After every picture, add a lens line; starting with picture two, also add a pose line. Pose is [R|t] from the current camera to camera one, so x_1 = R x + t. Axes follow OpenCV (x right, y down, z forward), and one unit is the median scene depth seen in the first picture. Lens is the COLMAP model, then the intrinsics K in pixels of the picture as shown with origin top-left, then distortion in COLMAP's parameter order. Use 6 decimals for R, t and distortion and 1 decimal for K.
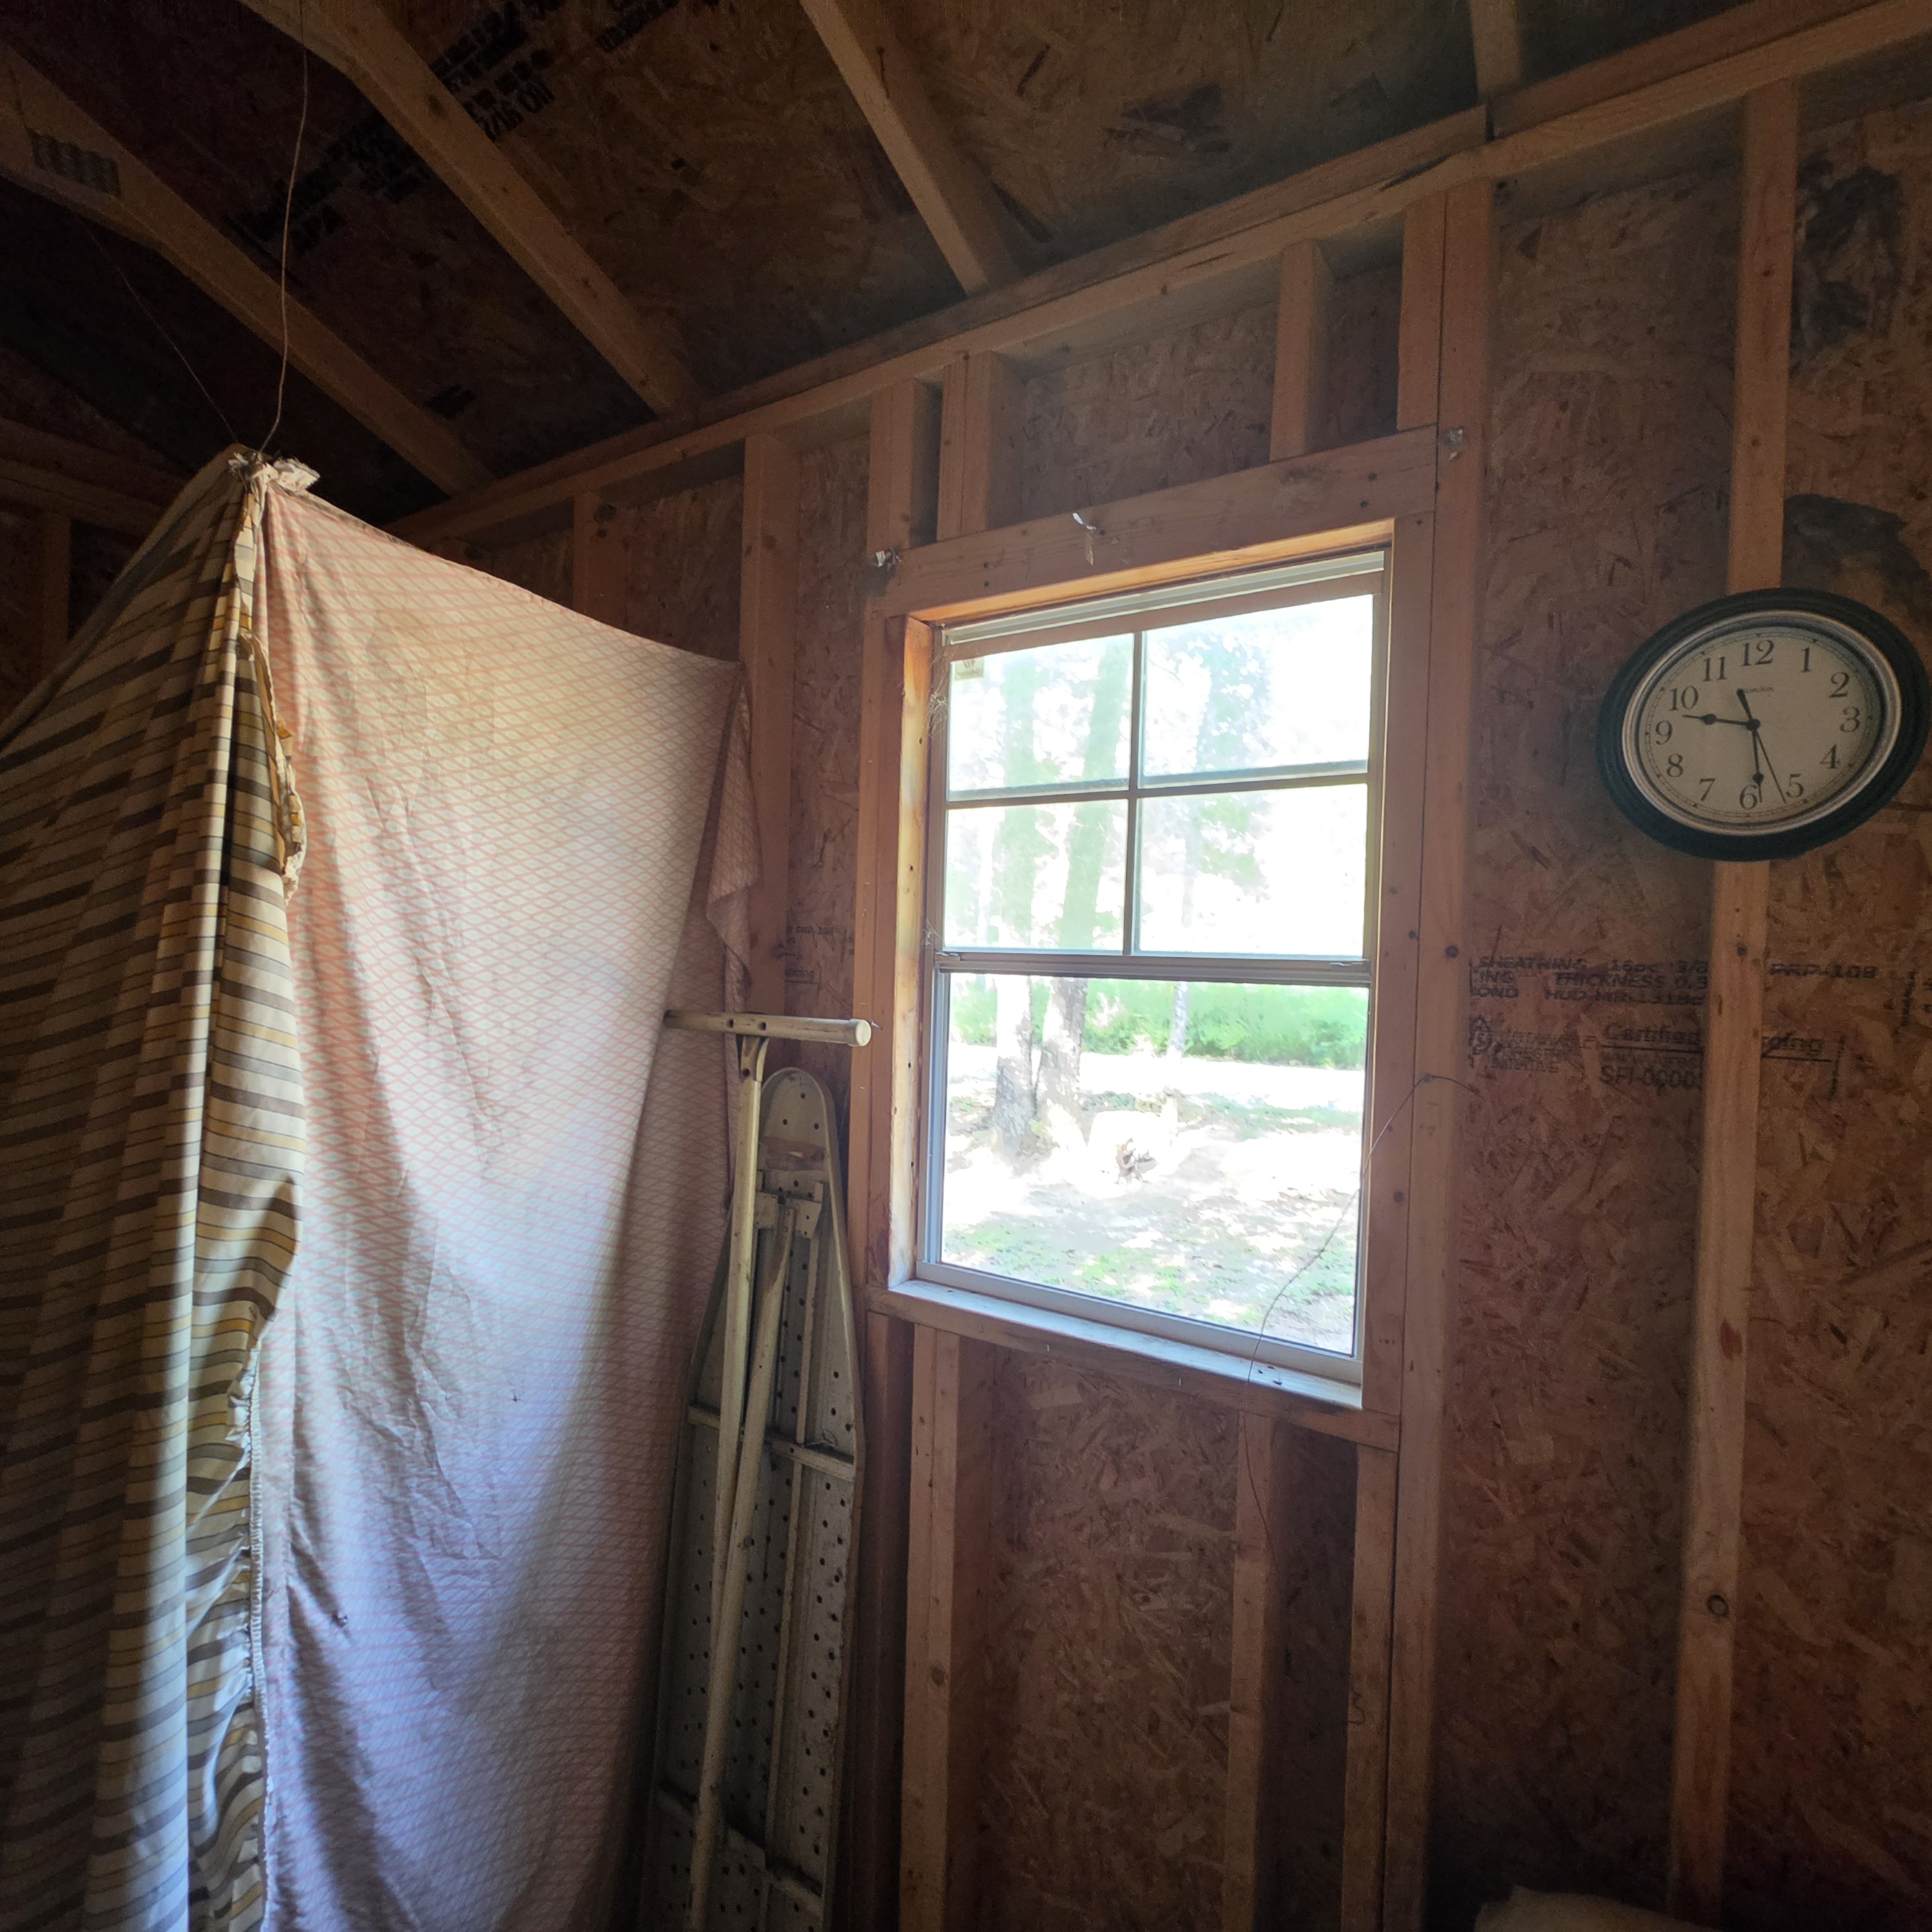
lens RADIAL K [[1093.7, 0, 964.8], [0, 1093.7, 986.1], [0, 0, 1]] dist [-0.001941, -0.001130]
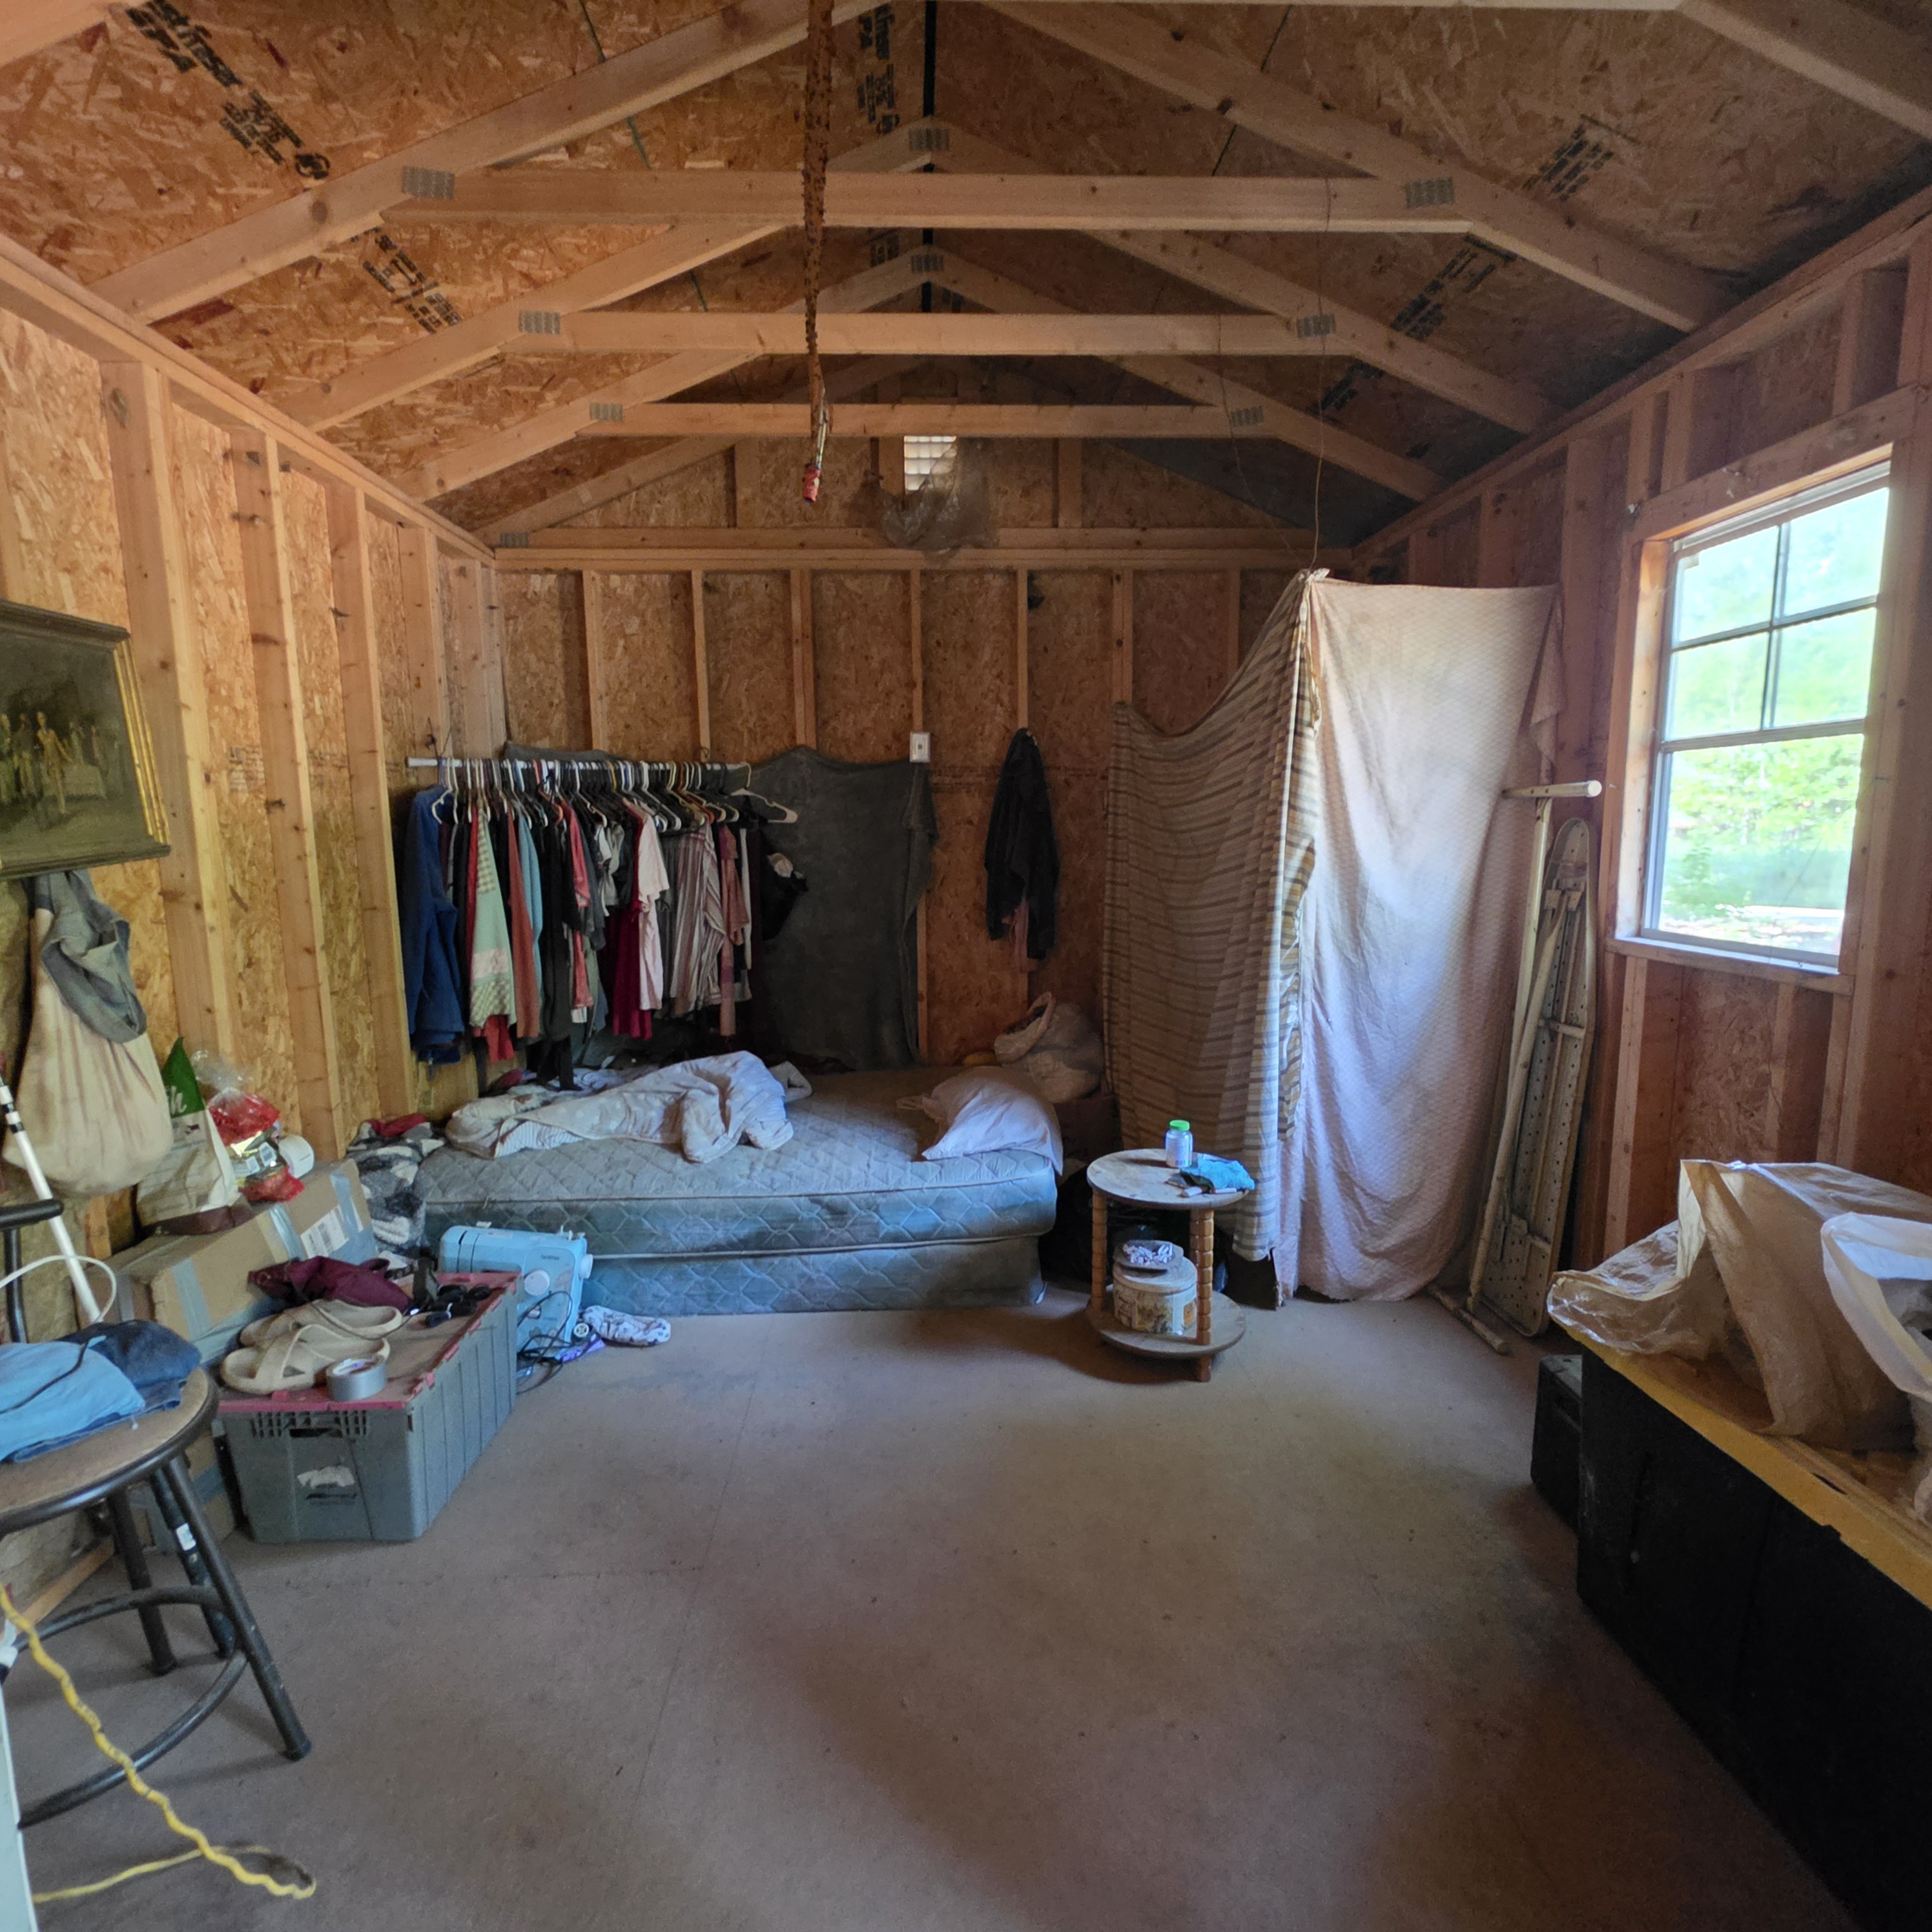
lens RADIAL K [[1123.5, 0, 963.7], [0, 1123.5, 1010.4], [0, 0, 1]] dist [-0.019579, -0.000538]
pose [[0.621354, 0.080194, -0.779415, 0.871990], [0.015864, 0.993257, 0.114842, 0.213577], [0.783369, -0.083722, 0.615892, -1.195290]]
